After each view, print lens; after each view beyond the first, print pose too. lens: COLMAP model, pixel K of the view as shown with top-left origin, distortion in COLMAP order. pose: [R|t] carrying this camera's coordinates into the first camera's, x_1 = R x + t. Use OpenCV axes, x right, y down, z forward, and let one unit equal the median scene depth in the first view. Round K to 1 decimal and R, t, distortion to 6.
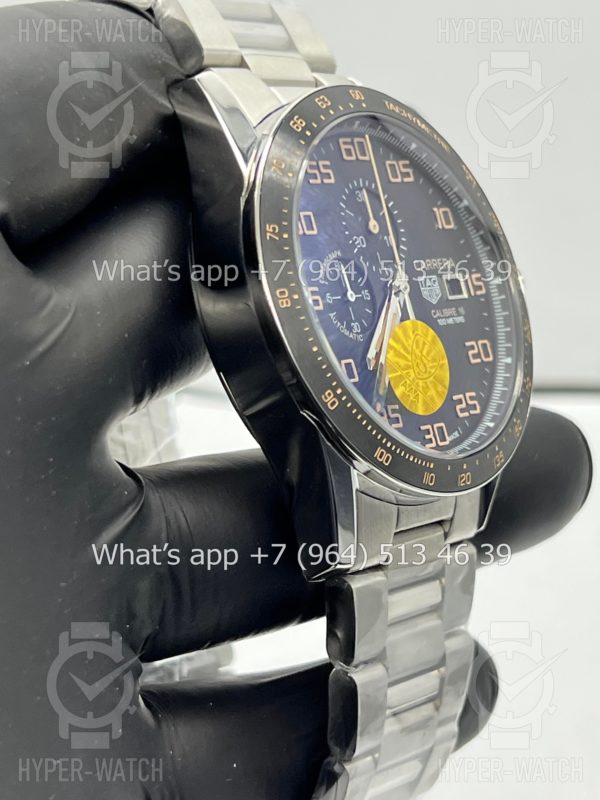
lens RADIAL K [[1921.7, 0, 300.0], [0, 1921.7, 400.0], [0, 0, 1]] dist [0.270523, 0.436083]
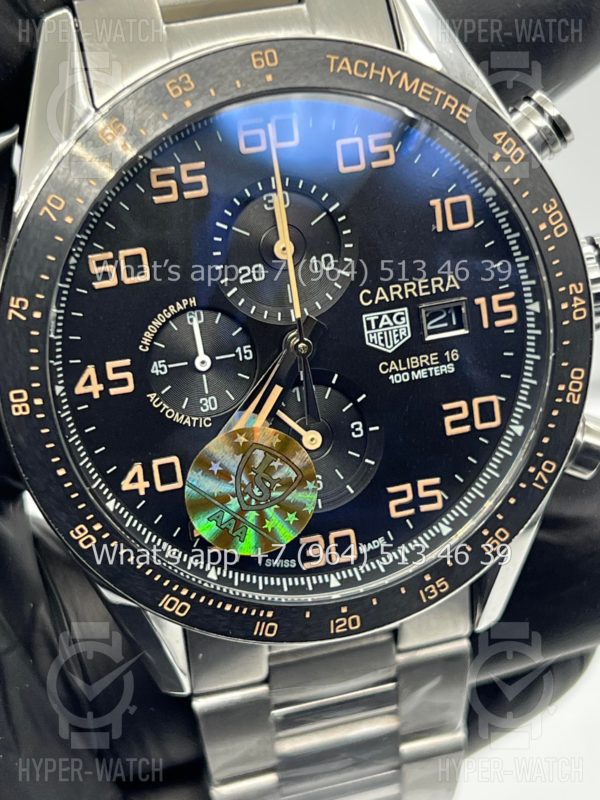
lens RADIAL K [[1921.7, 0, 300.0], [0, 1921.7, 400.0], [0, 0, 1]] dist [0.270523, 0.436083]
pose [[0.799745, 0.257537, -0.542294, 0.465297], [-0.012411, 0.910211, 0.413958, -0.351749], [0.600211, -0.324330, 0.731134, 0.509696]]
